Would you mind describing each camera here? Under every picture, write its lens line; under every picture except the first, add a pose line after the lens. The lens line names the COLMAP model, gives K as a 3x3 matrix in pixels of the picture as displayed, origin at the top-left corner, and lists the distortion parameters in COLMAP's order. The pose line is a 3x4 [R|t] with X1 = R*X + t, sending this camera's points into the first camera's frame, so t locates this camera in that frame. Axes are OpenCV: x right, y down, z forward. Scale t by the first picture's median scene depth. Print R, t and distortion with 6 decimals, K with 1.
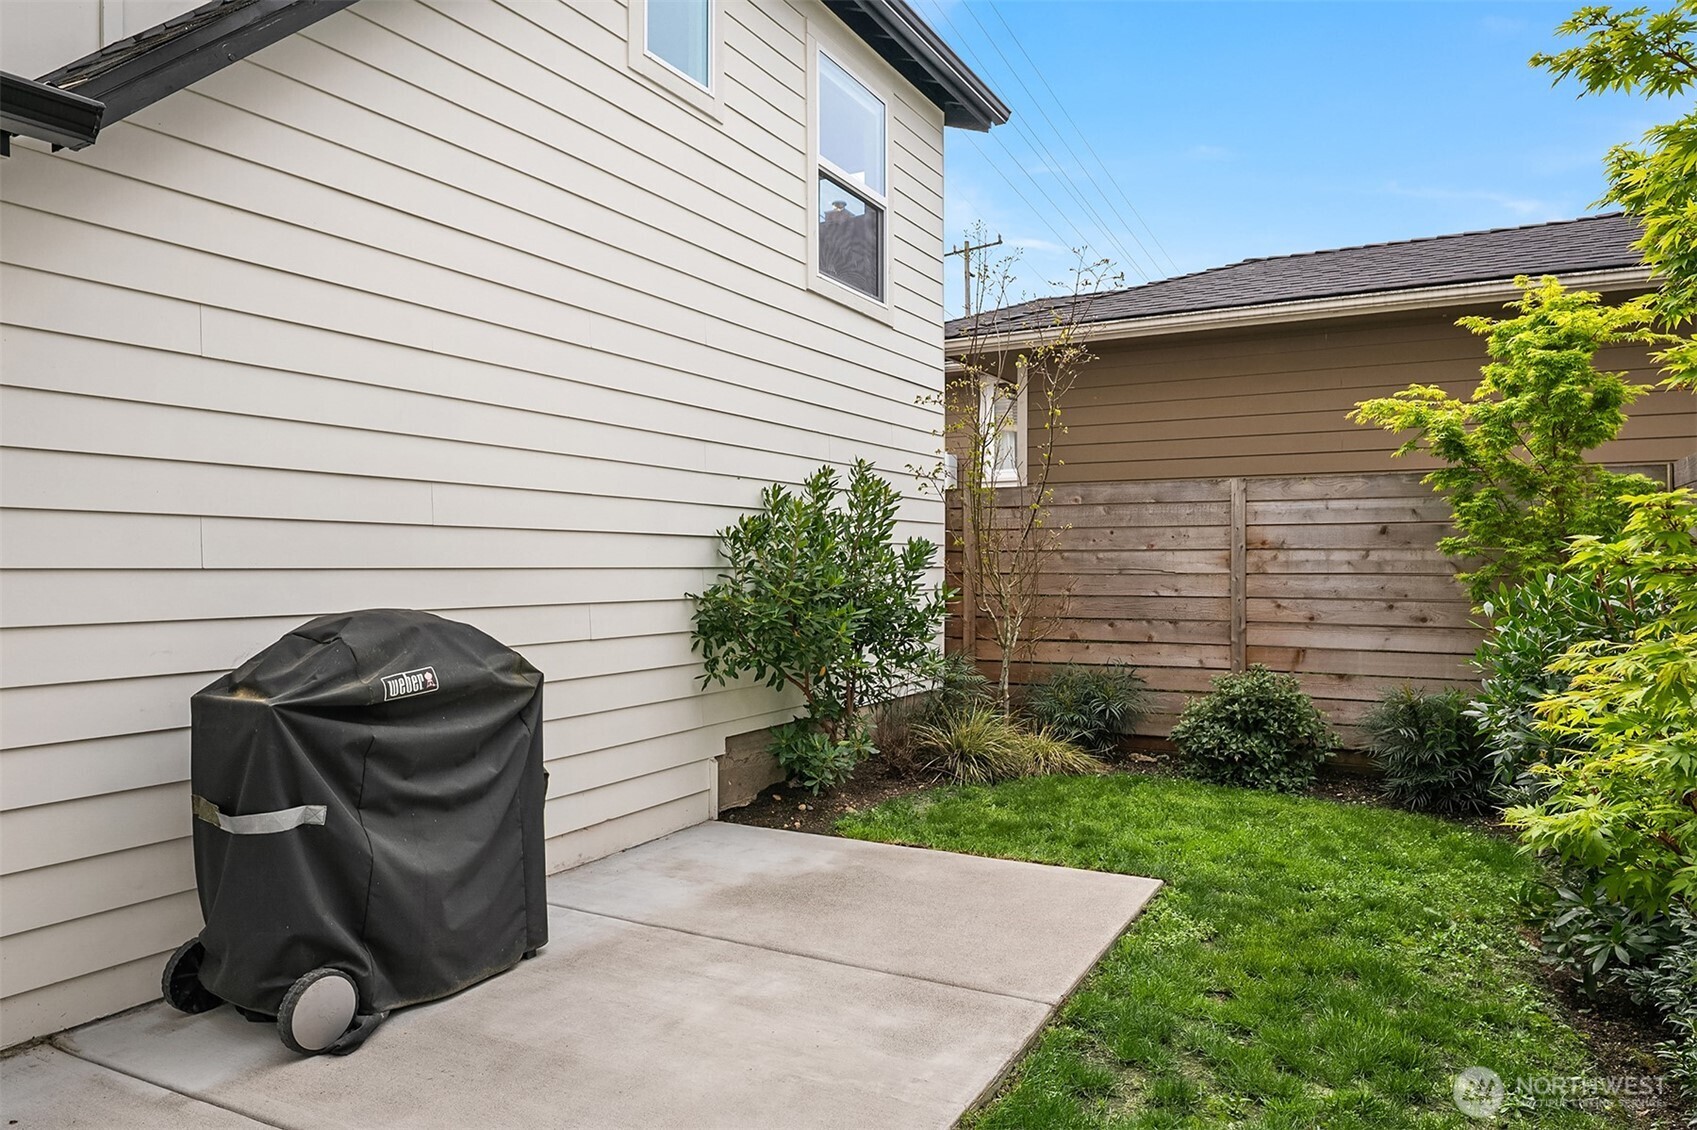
lens RADIAL K [[1127.7, 0, 844.0], [0, 1127.7, 567.3], [0, 0, 1]] dist [0.003045, -0.011354]
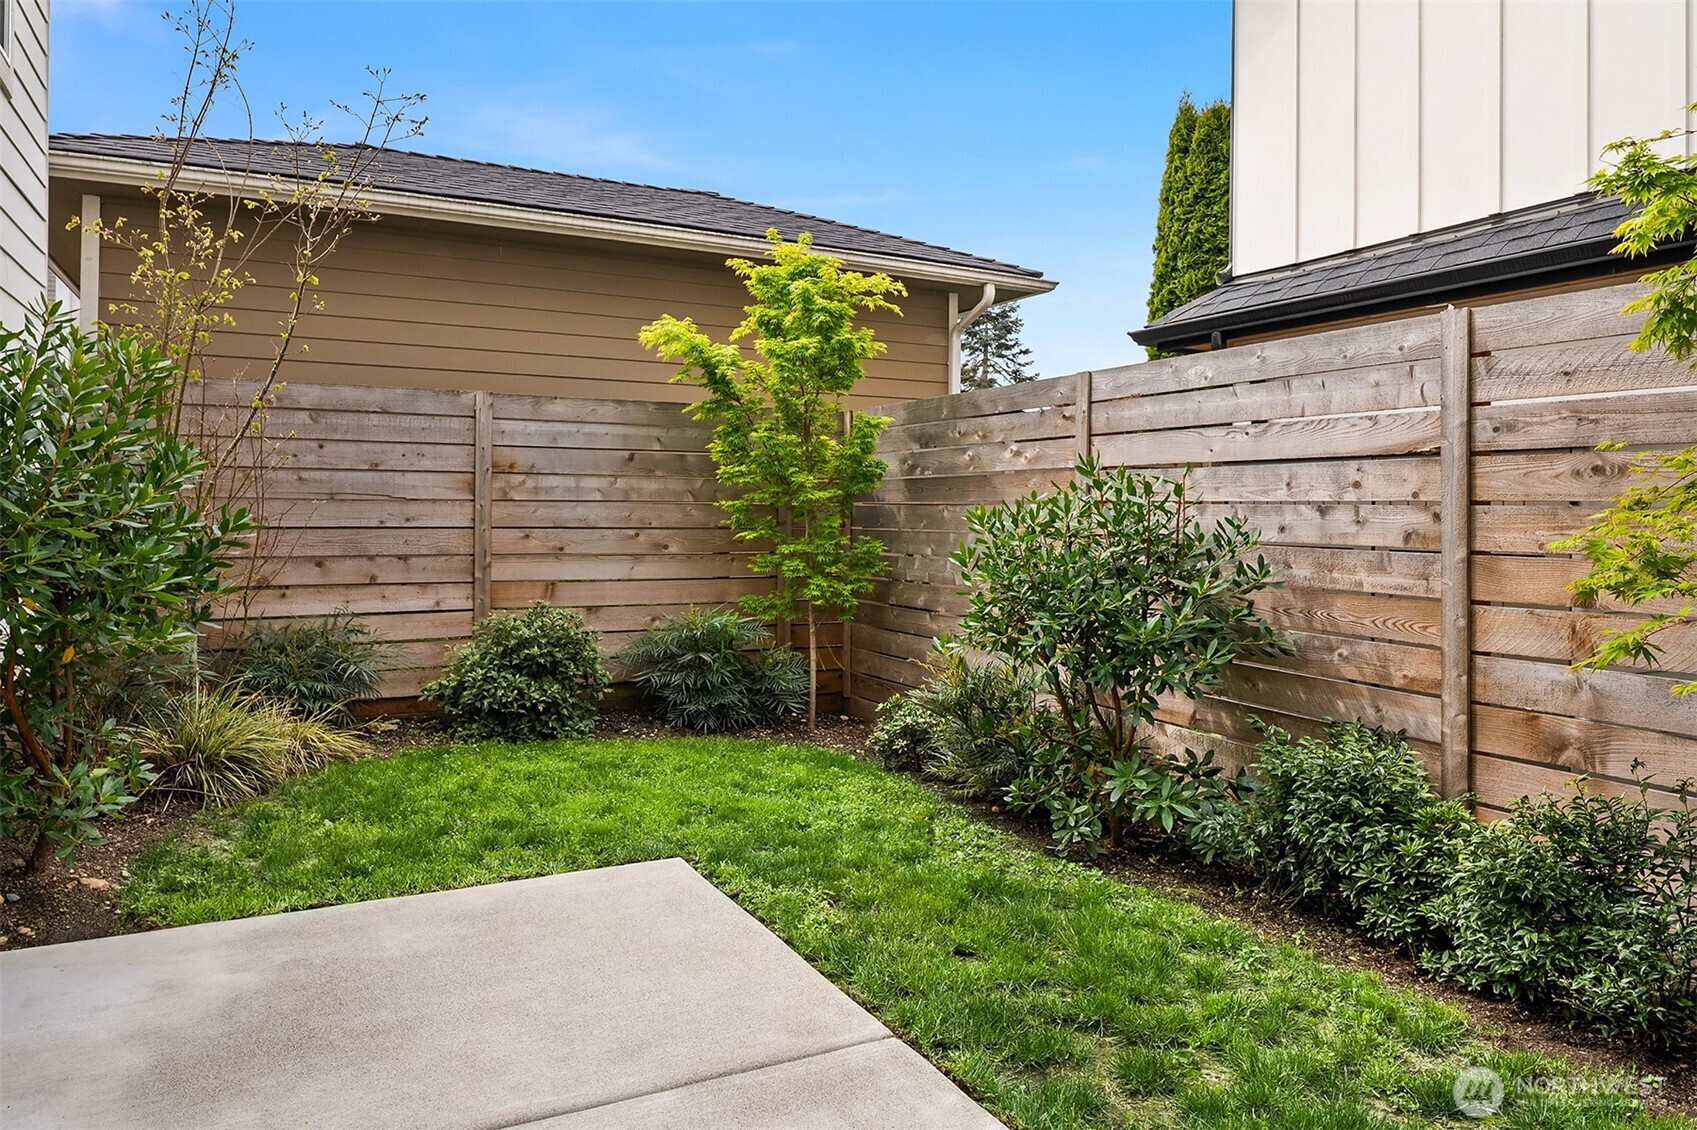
lens RADIAL K [[1127.7, 0, 884.5], [0, 1127.7, 517.8], [0, 0, 1]] dist [0.003045, -0.011354]
pose [[0.555657, -0.002178, 0.831409, -0.228201], [-0.008337, 0.999932, 0.008191, 0.010564], [-0.831370, -0.011483, 0.555601, 0.279176]]
